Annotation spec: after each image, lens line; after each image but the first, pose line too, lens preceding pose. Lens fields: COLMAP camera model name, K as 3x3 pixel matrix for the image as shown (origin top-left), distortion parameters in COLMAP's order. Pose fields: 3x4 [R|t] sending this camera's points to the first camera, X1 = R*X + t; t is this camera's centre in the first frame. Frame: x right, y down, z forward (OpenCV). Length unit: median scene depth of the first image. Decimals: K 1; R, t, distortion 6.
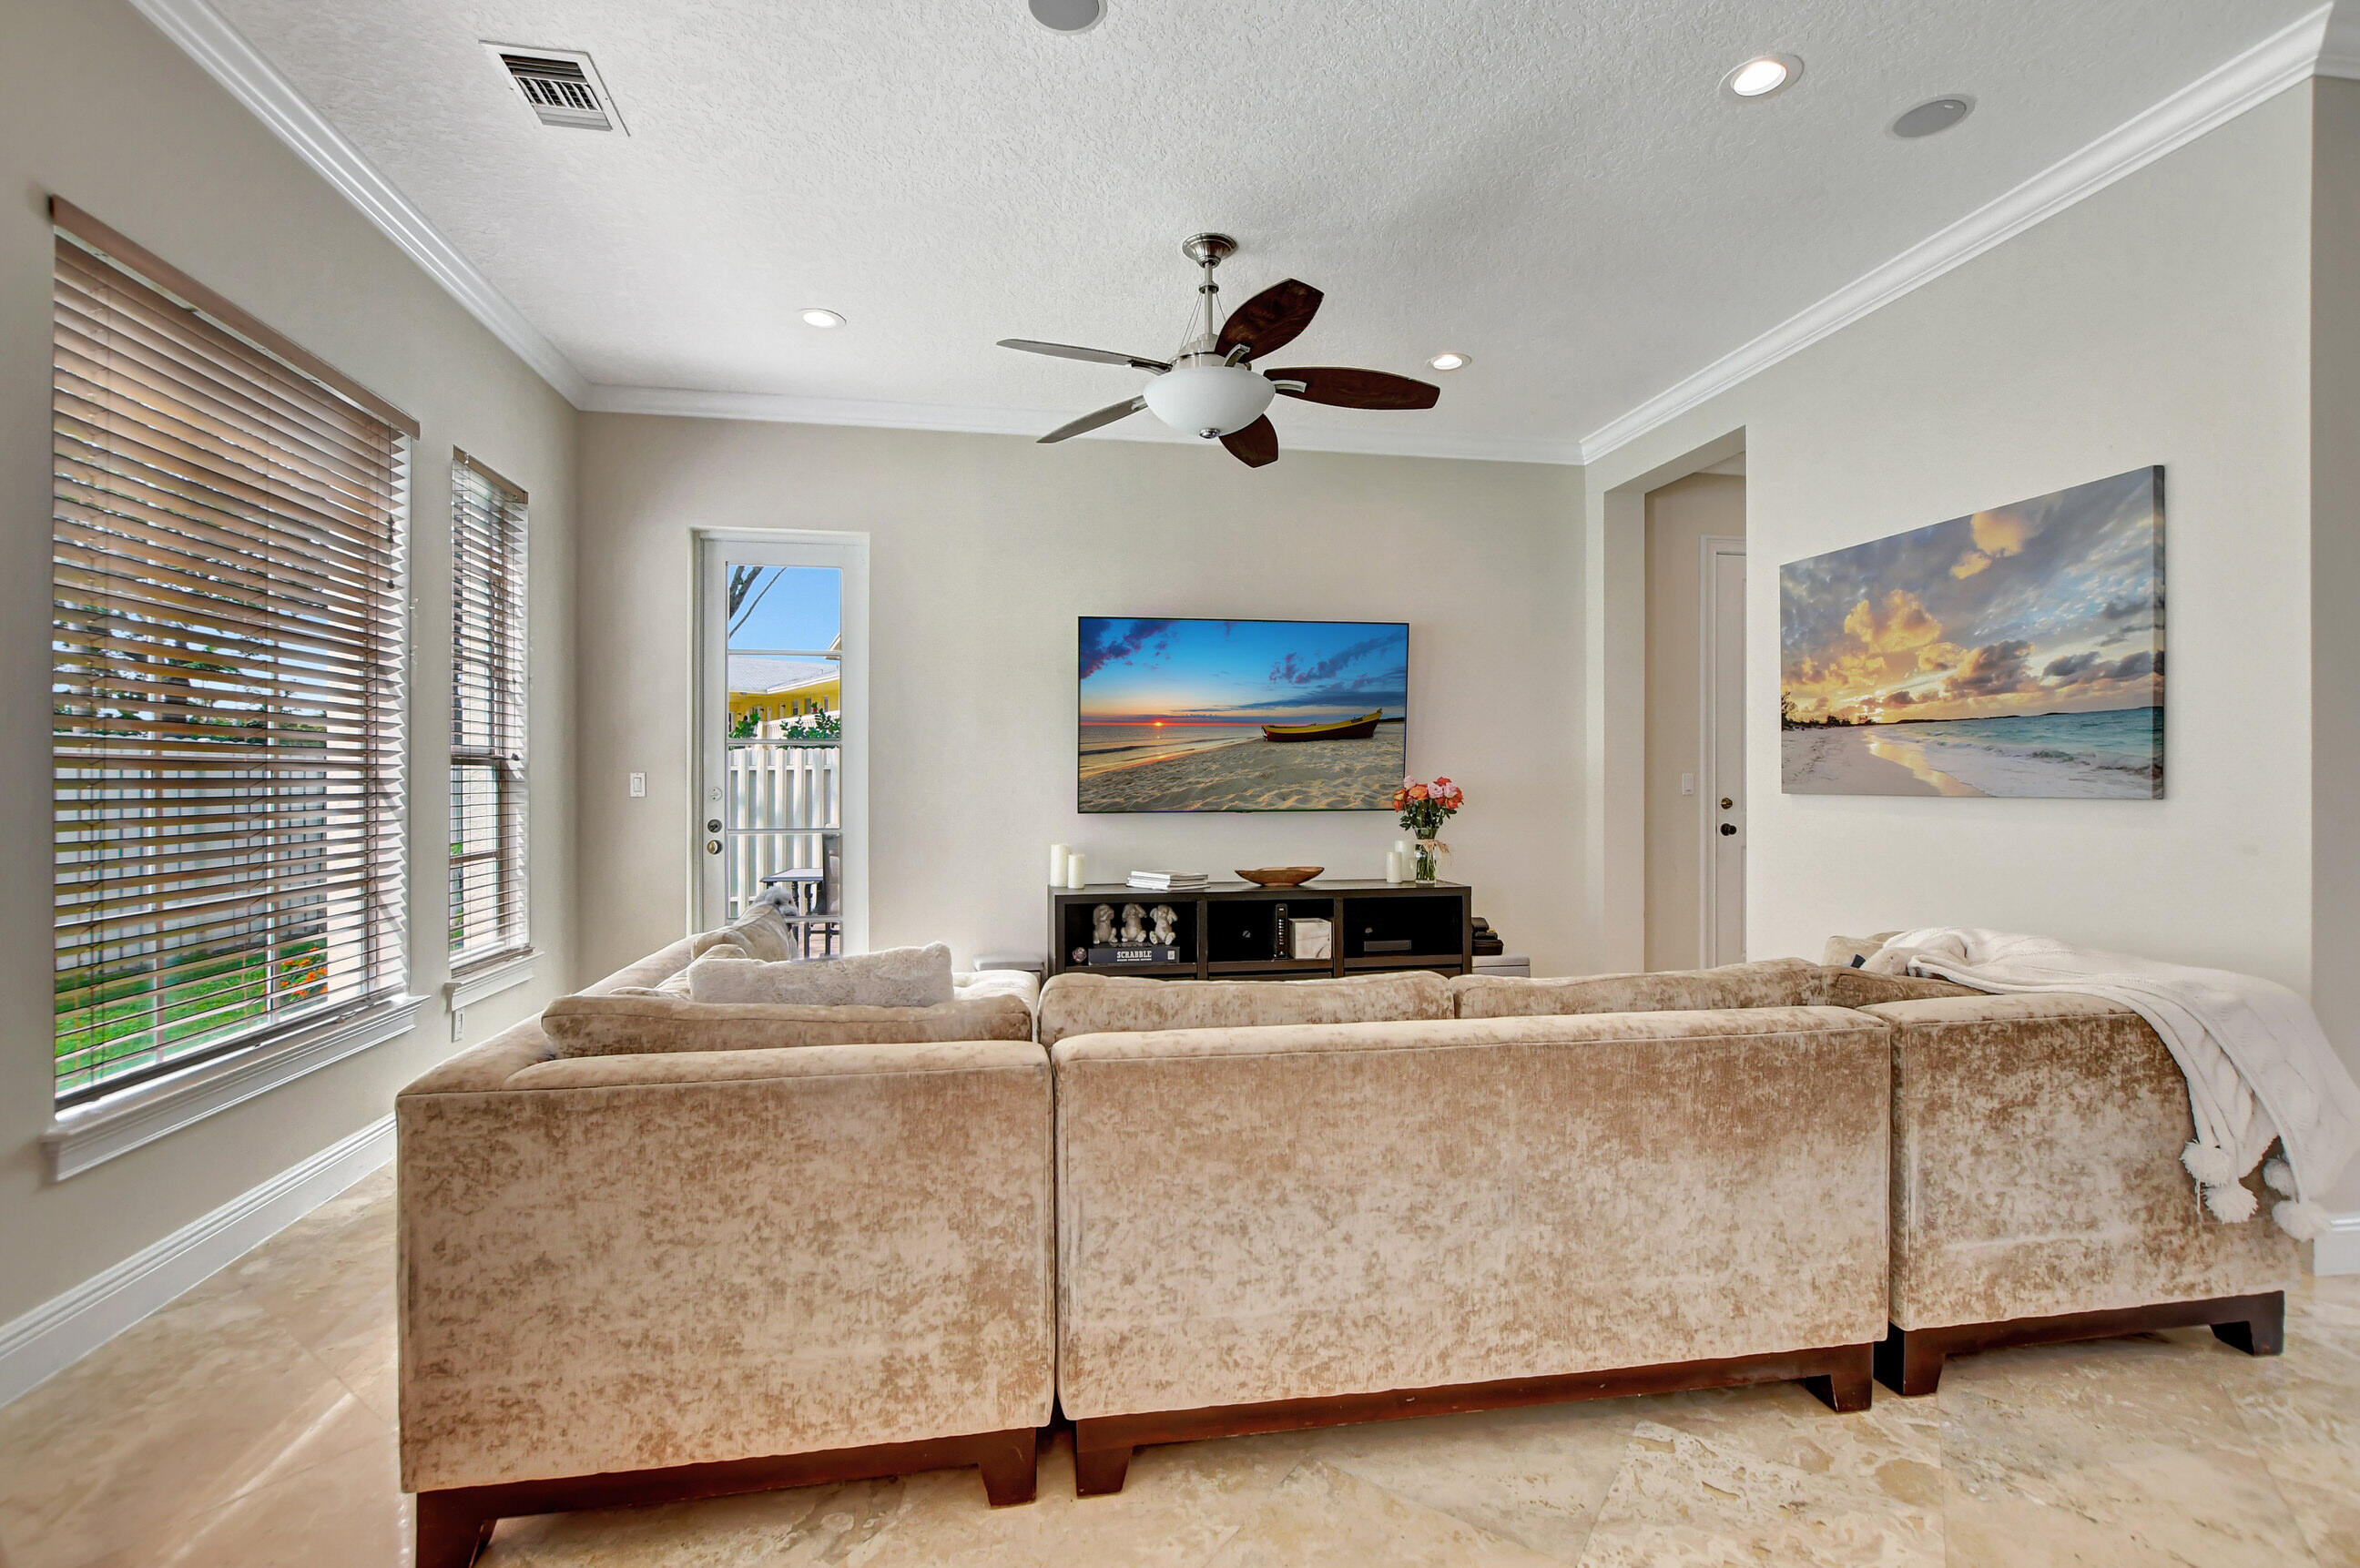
lens RADIAL K [[1044.9, 0, 1180.0], [0, 1044.9, 784.0], [0, 0, 1]] dist [-0.001112, -0.000128]
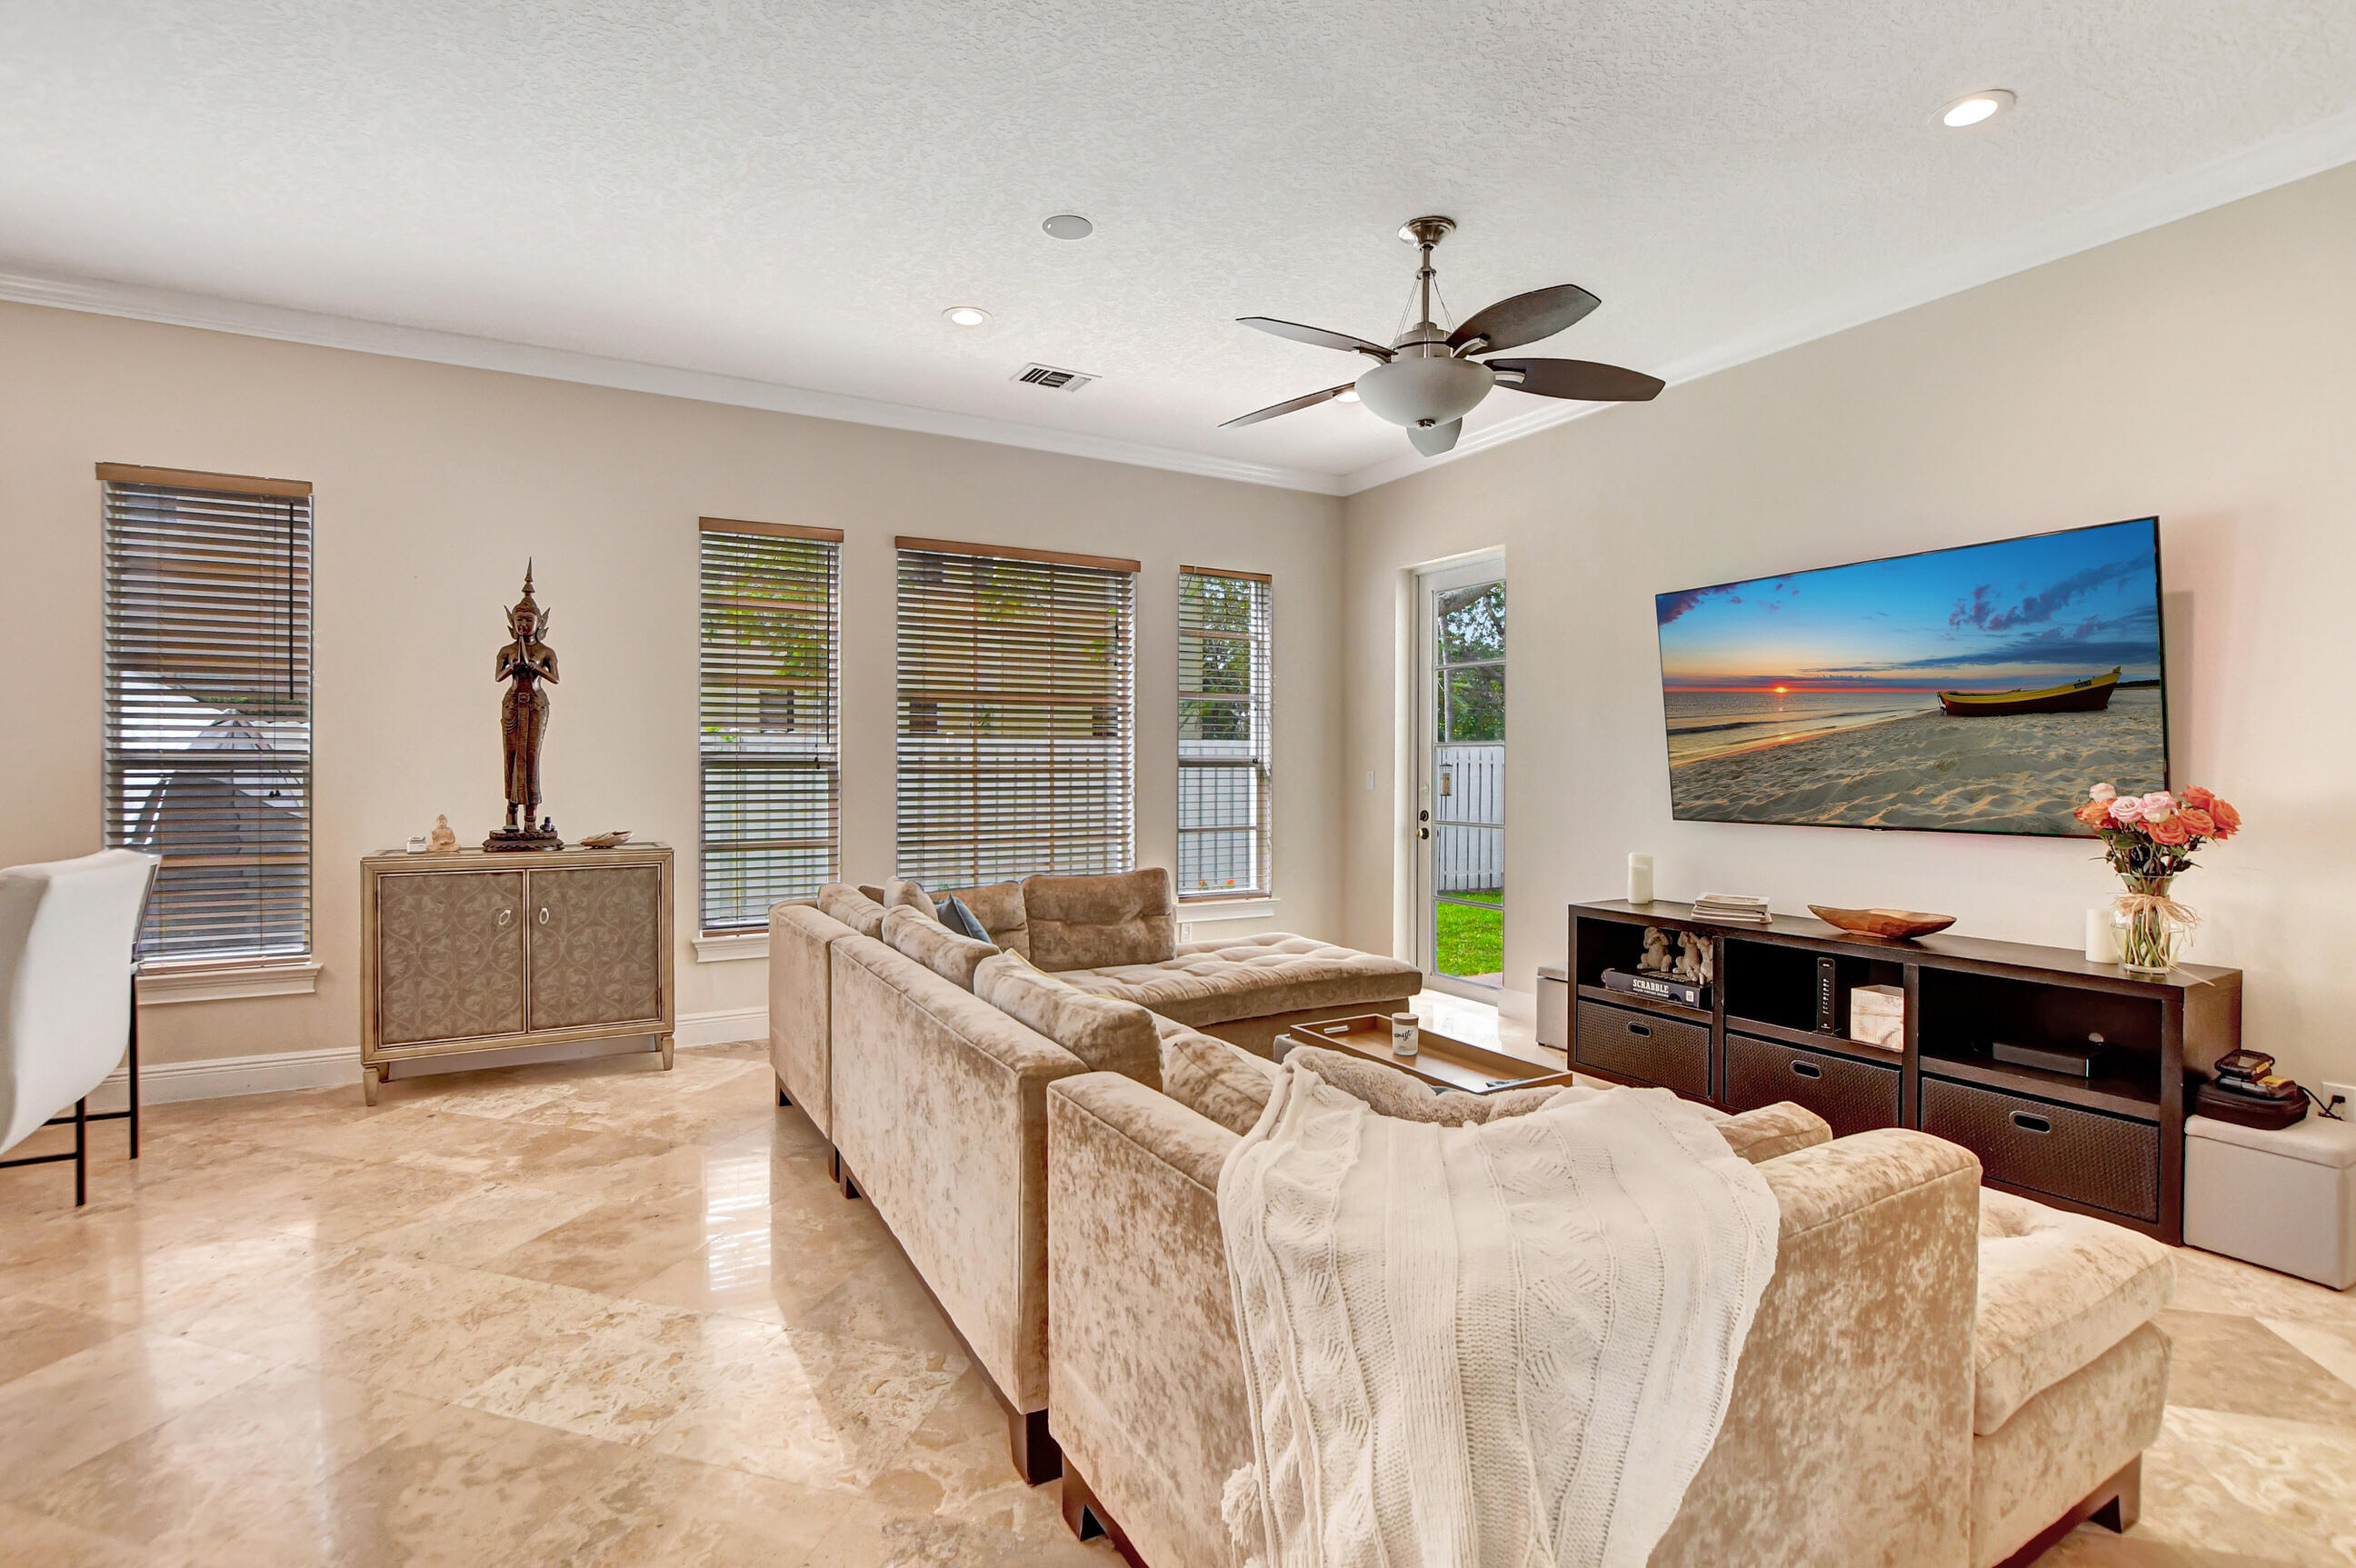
lens RADIAL K [[1100.2, 0, 1178.0], [0, 1100.2, 784.0], [0, 0, 1]] dist [-0.037911, 0.000027]
pose [[0.323112, 0.014856, -0.946244, 0.833805], [-0.004064, 0.999889, 0.014311, -0.016419], [0.946352, -0.000779, 0.323137, 0.428422]]
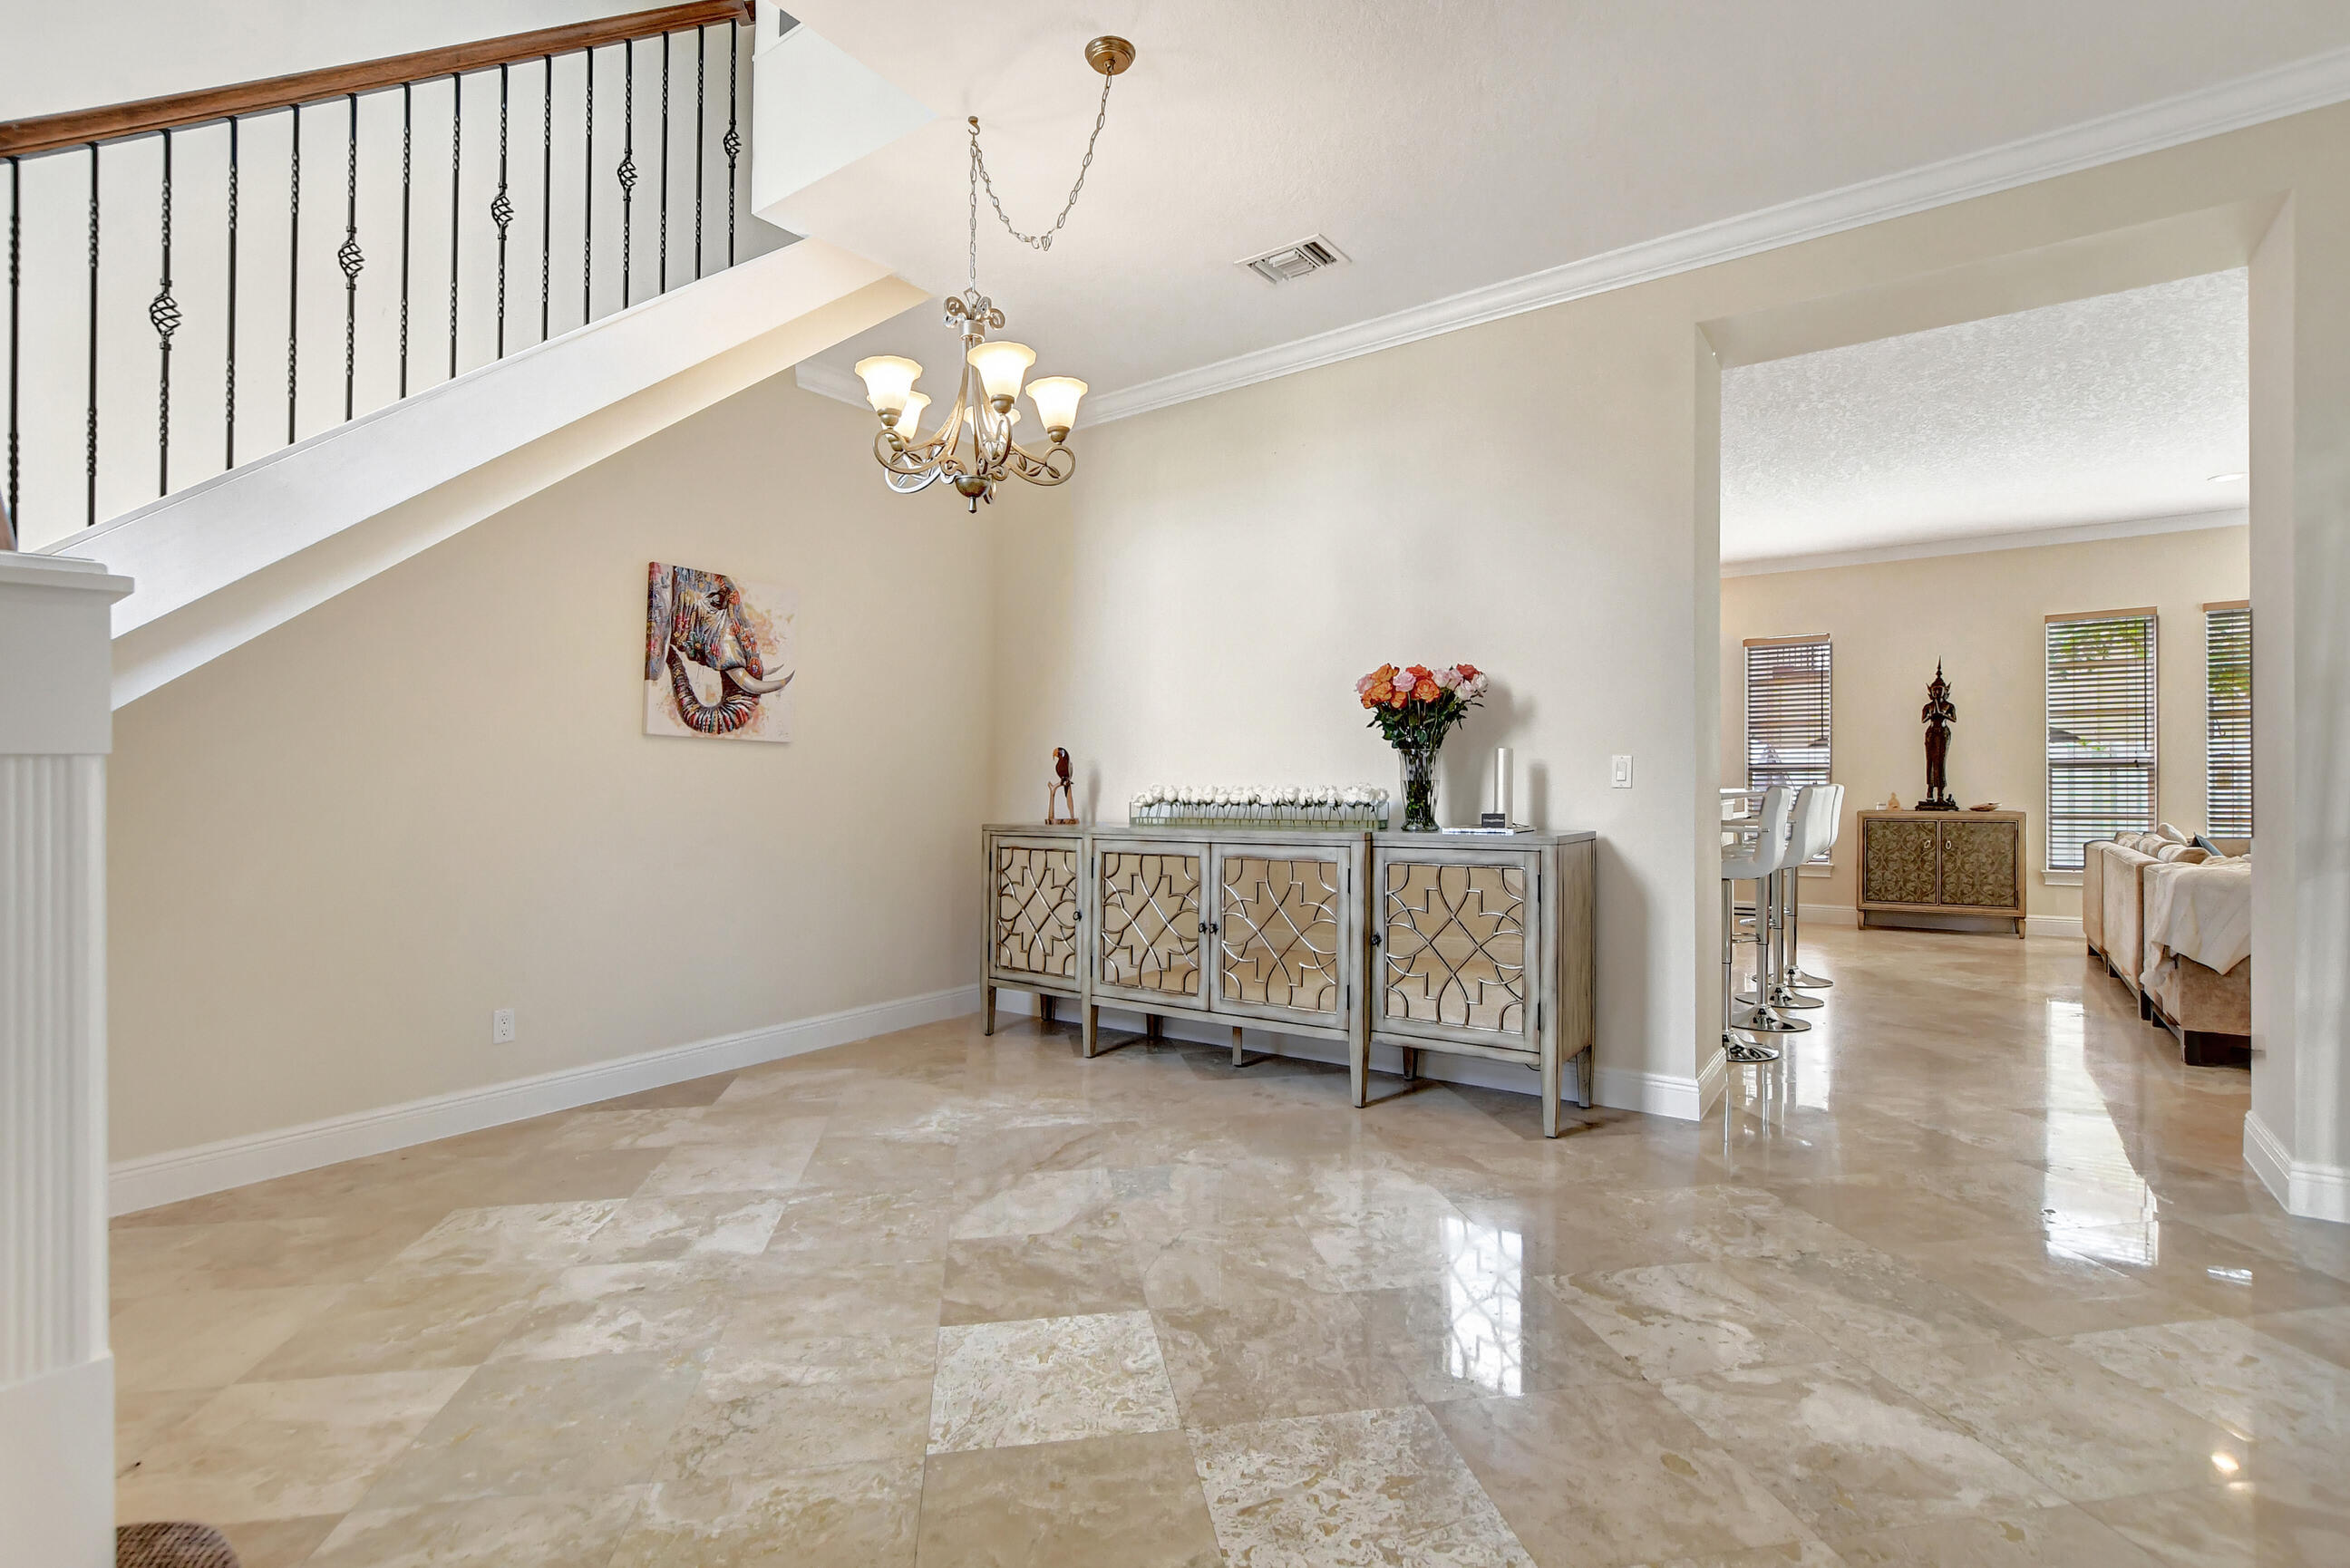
lens RADIAL K [[1119.2, 0, 1180.4], [0, 1119.2, 793.7], [0, 0, 1]] dist [-0.026481, -0.000394]
pose [[-0.710603, 0.009273, -0.703532, 2.180044], [0.006728, 0.999957, 0.006385, 0.013969], [0.703561, -0.000196, -0.710634, 0.654619]]
